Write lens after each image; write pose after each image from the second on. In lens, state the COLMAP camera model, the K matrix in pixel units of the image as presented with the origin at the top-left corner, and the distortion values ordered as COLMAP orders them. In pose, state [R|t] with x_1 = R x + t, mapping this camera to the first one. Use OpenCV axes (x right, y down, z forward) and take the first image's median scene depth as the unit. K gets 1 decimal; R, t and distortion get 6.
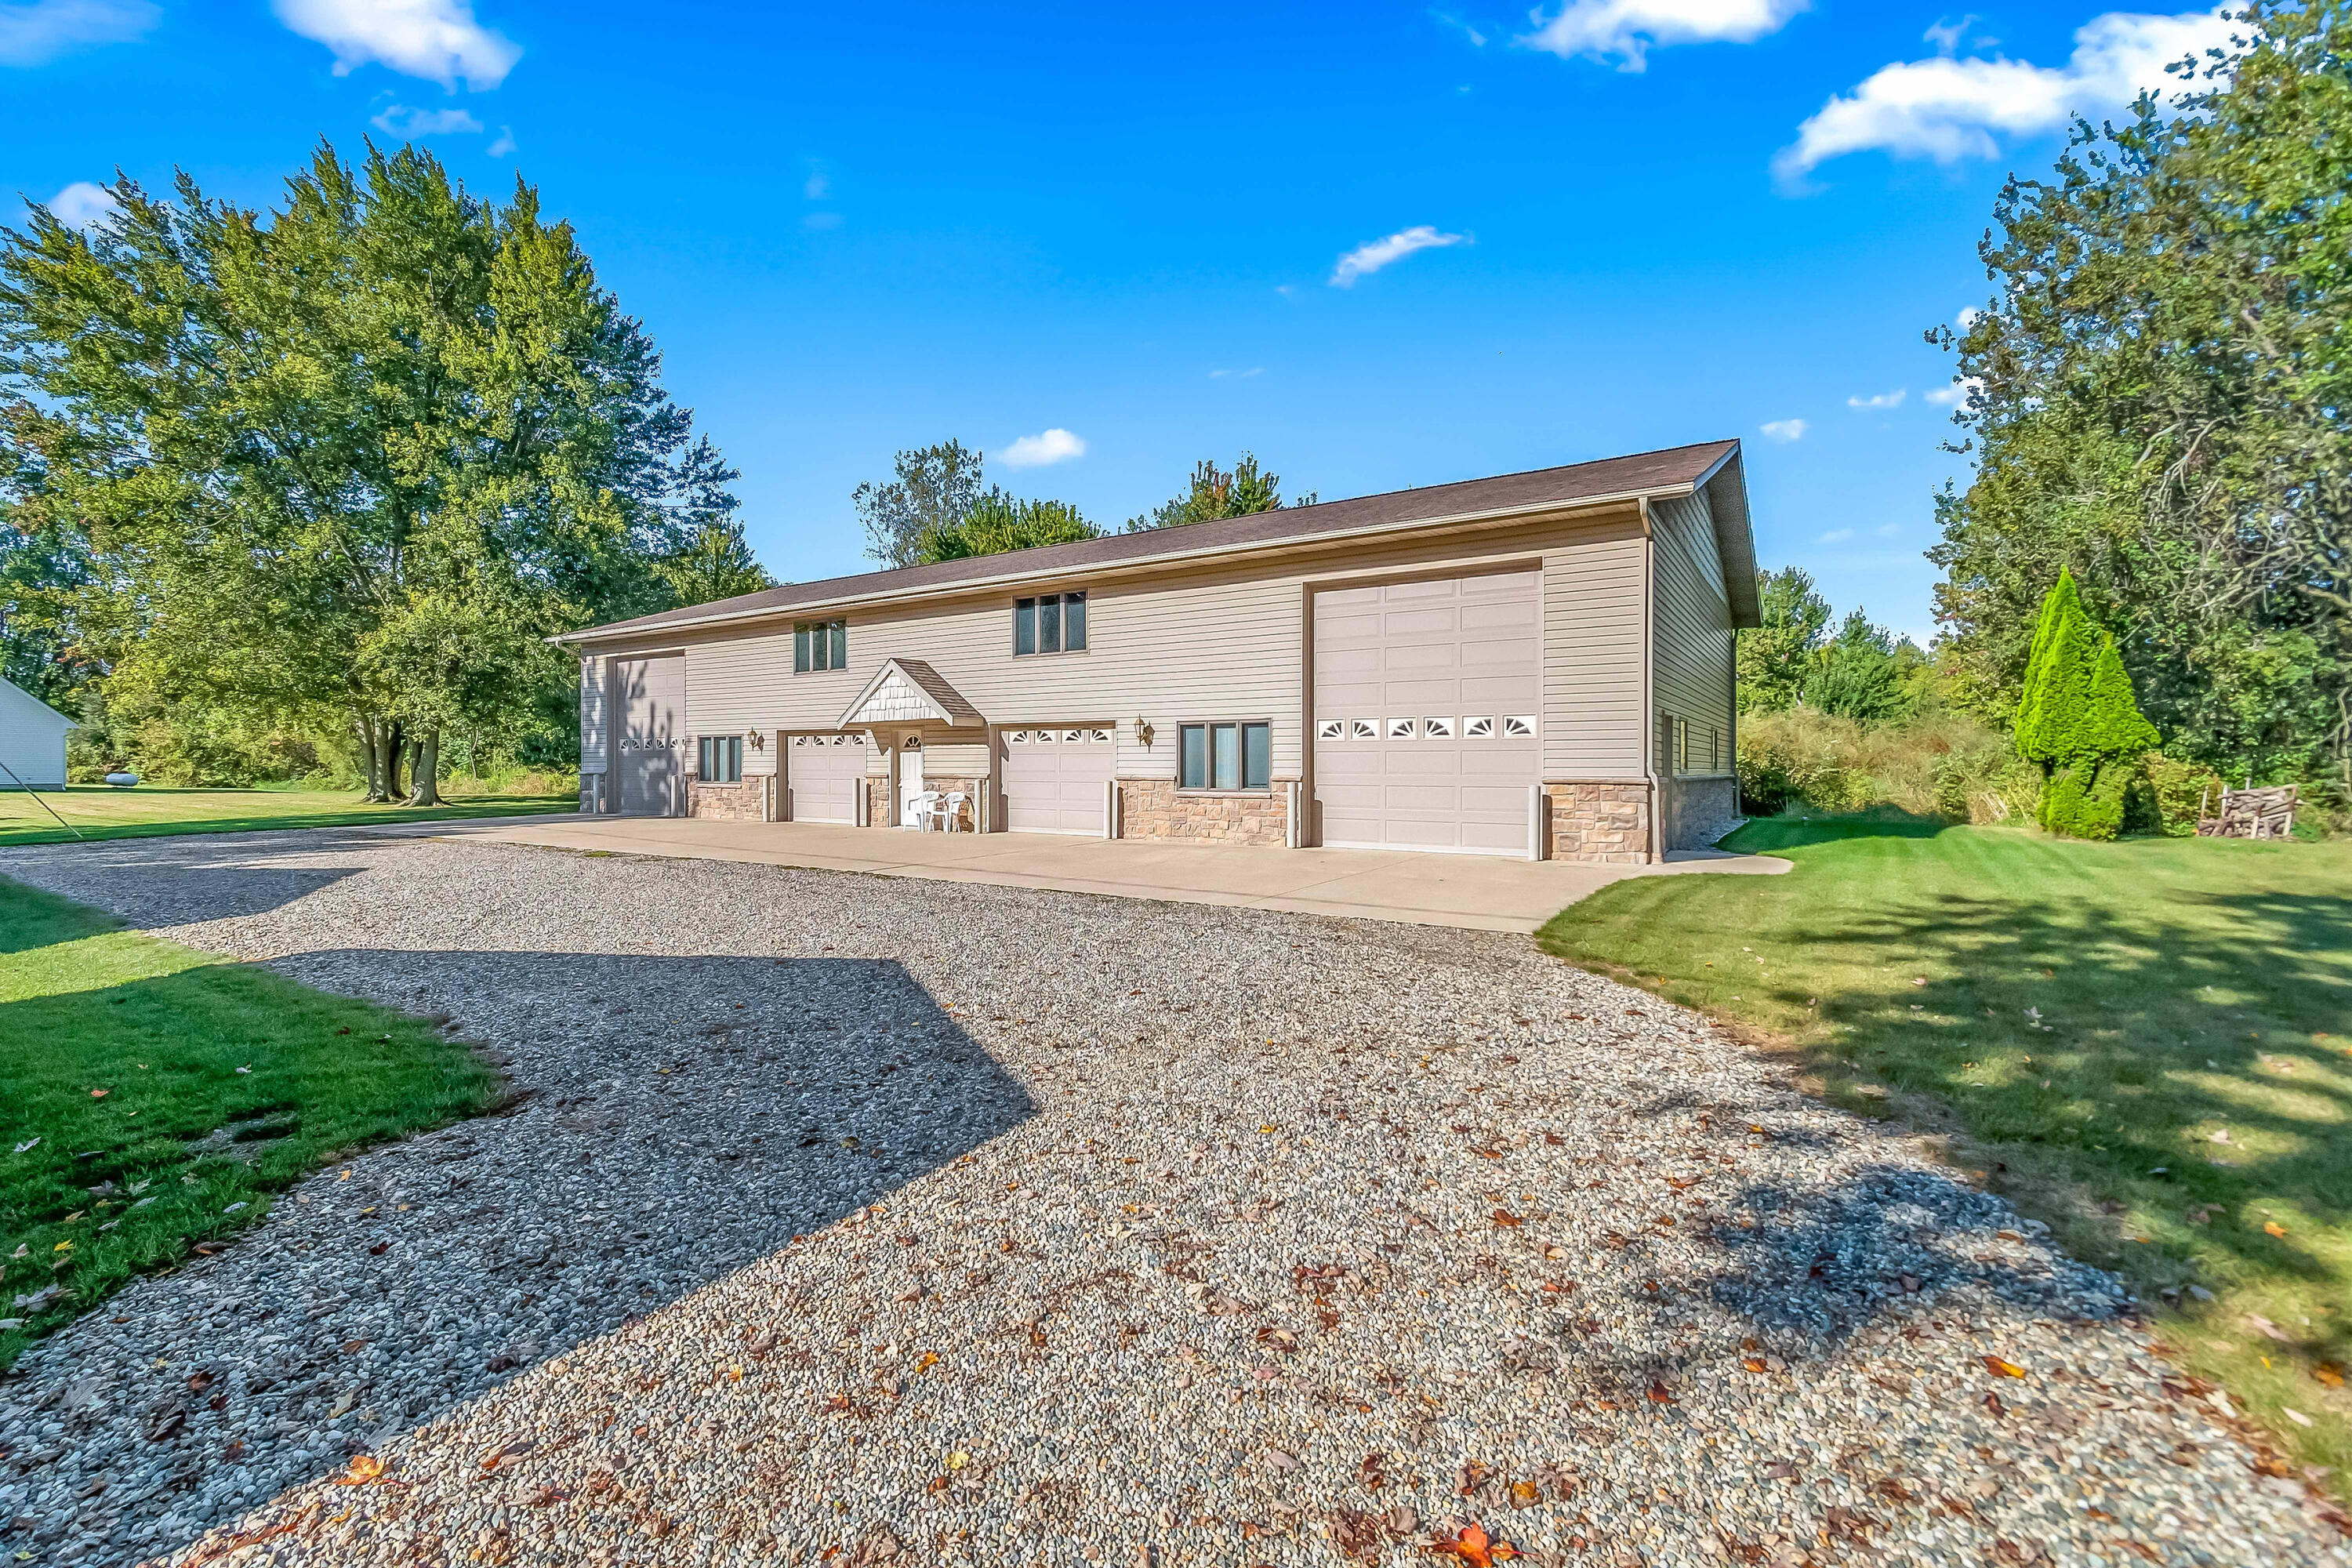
lens RADIAL K [[1044.5, 0, 1145.5], [0, 1044.5, 758.4], [0, 0, 1]] dist [0.007501, -0.005662]
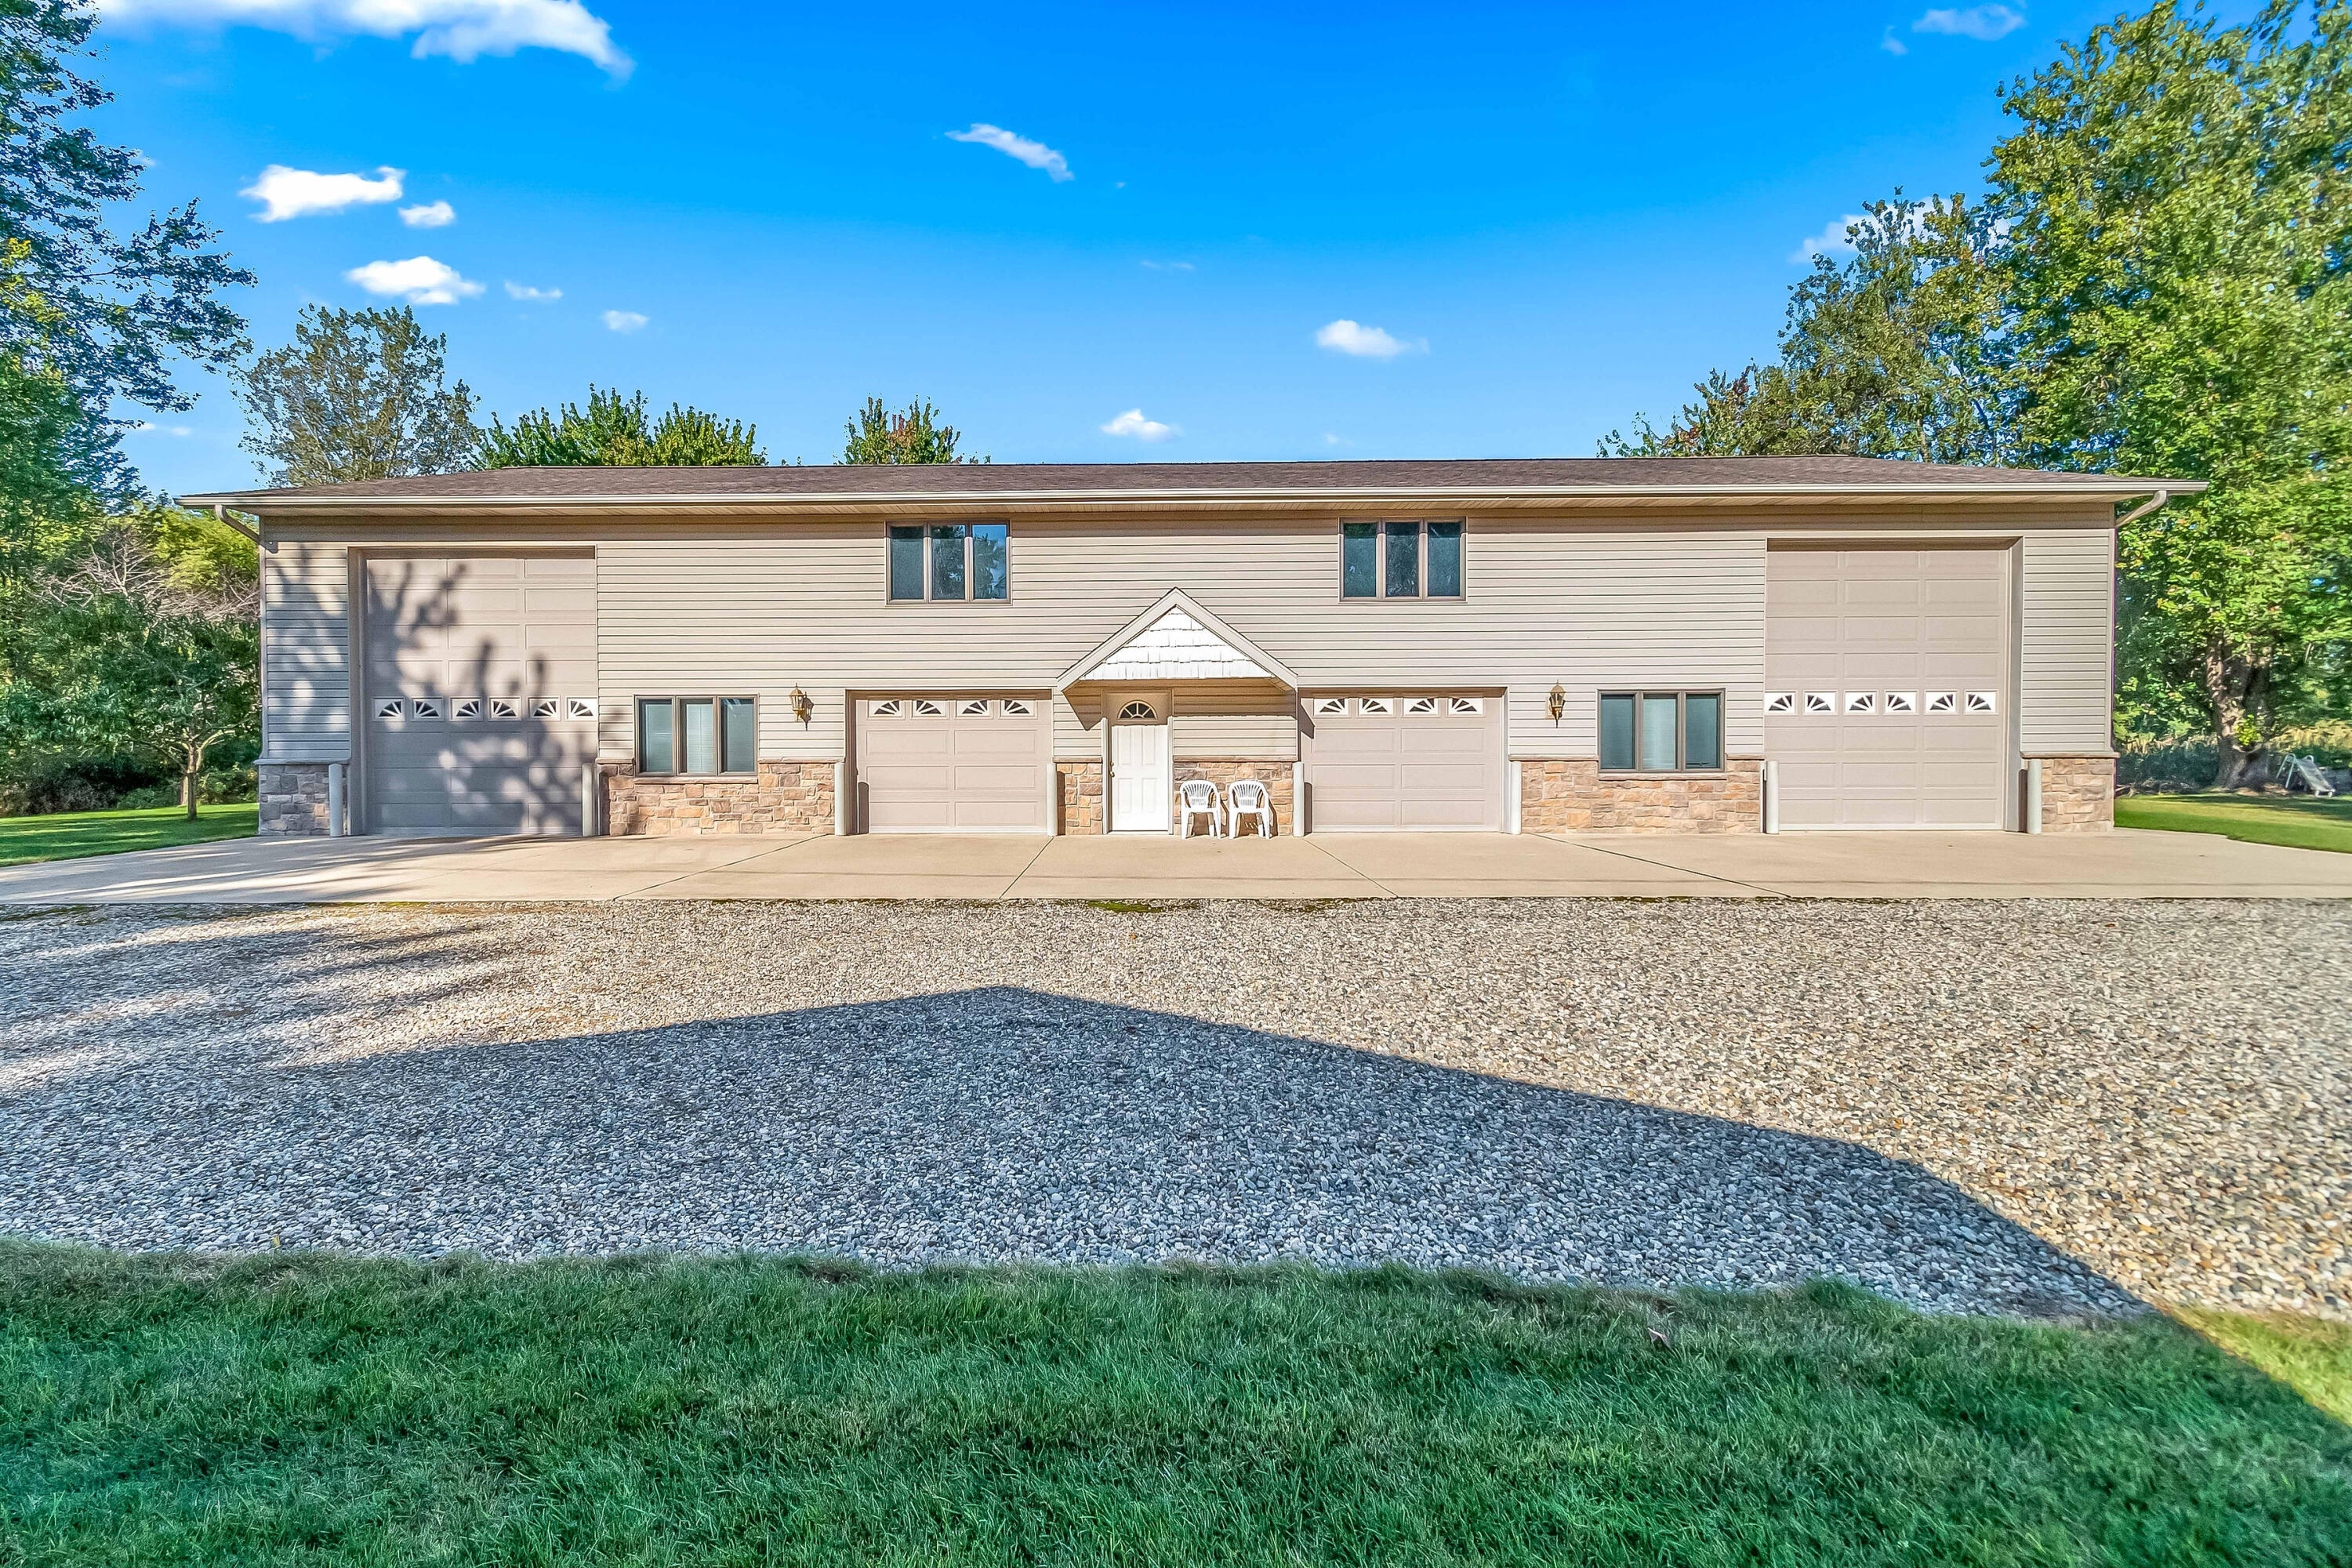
lens RADIAL K [[1044.5, 0, 1169.6], [0, 1044.5, 774.0], [0, 0, 1]] dist [0.007501, -0.005662]
pose [[0.834988, -0.013261, 0.550108, -0.610436], [0.001295, 0.999754, 0.022133, 0.010935], [-0.550266, -0.017769, 0.834800, 0.414905]]
